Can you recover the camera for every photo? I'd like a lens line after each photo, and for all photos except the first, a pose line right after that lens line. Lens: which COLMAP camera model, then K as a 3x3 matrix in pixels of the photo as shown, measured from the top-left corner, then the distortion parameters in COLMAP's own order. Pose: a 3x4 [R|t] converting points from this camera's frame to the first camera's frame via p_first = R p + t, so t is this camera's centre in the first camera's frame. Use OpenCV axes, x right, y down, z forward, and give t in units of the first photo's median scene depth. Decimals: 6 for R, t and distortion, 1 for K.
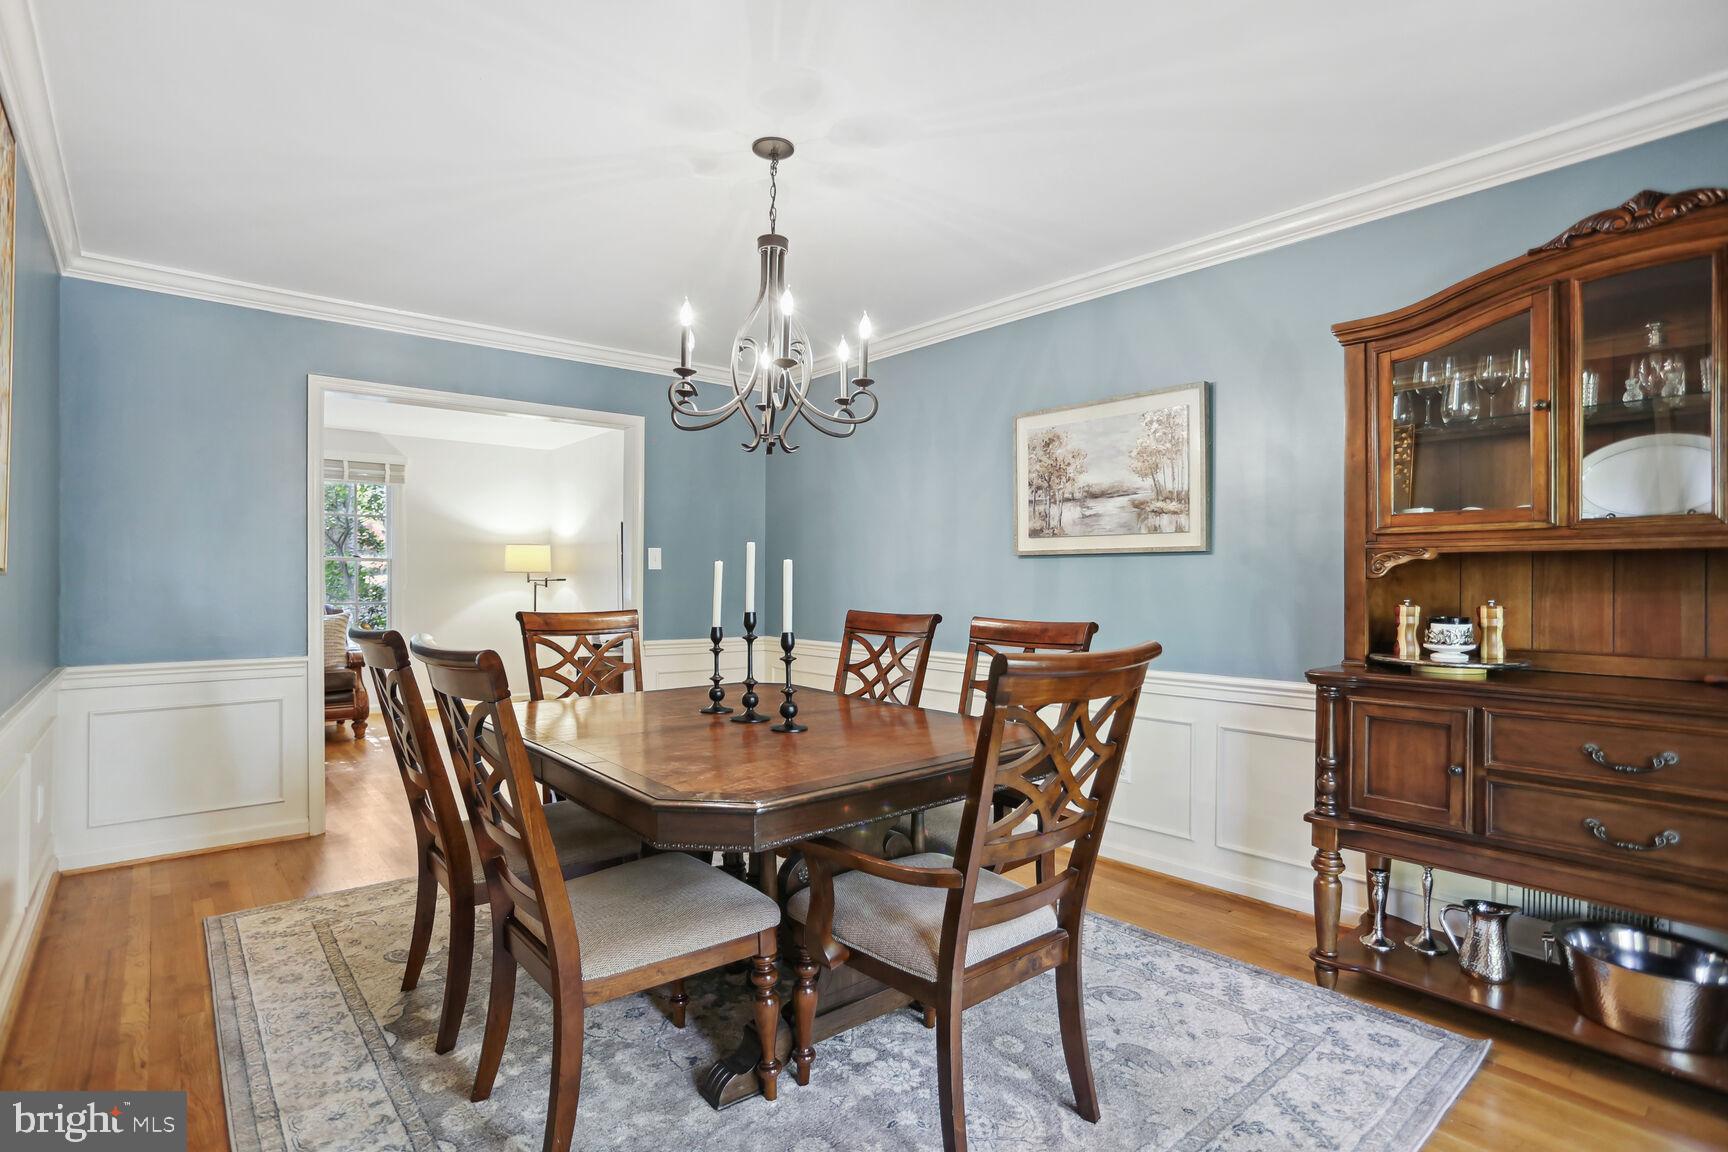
lens RADIAL K [[844.6, 0, 873.0], [0, 844.6, 577.7], [0, 0, 1]] dist [-0.001556, 0.000592]
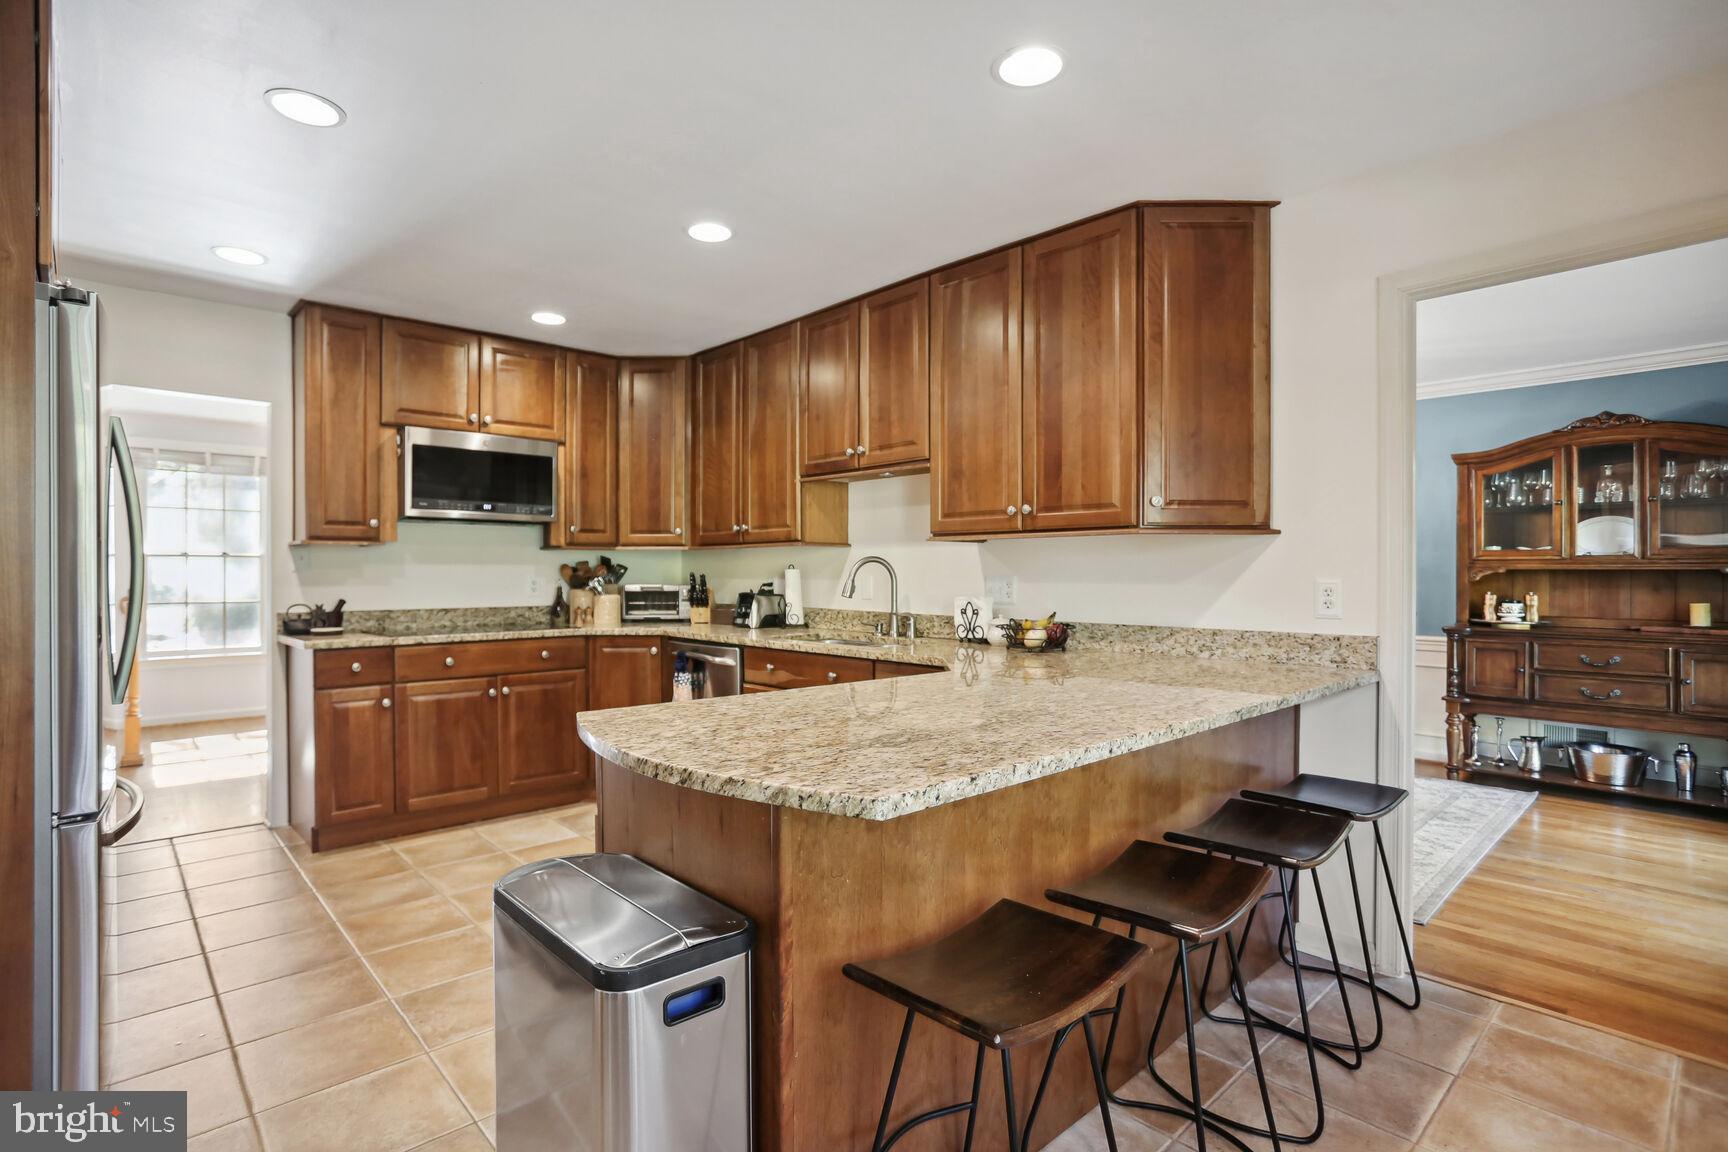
lens RADIAL K [[843.7, 0, 857.3], [0, 843.7, 567.5], [0, 0, 1]] dist [-0.000271, 0.000112]
pose [[0.998905, 0.000279, 0.046794, -1.047542], [-0.000549, 0.999983, 0.005762, -0.046483], [-0.046792, -0.005782, 0.998888, -1.021585]]
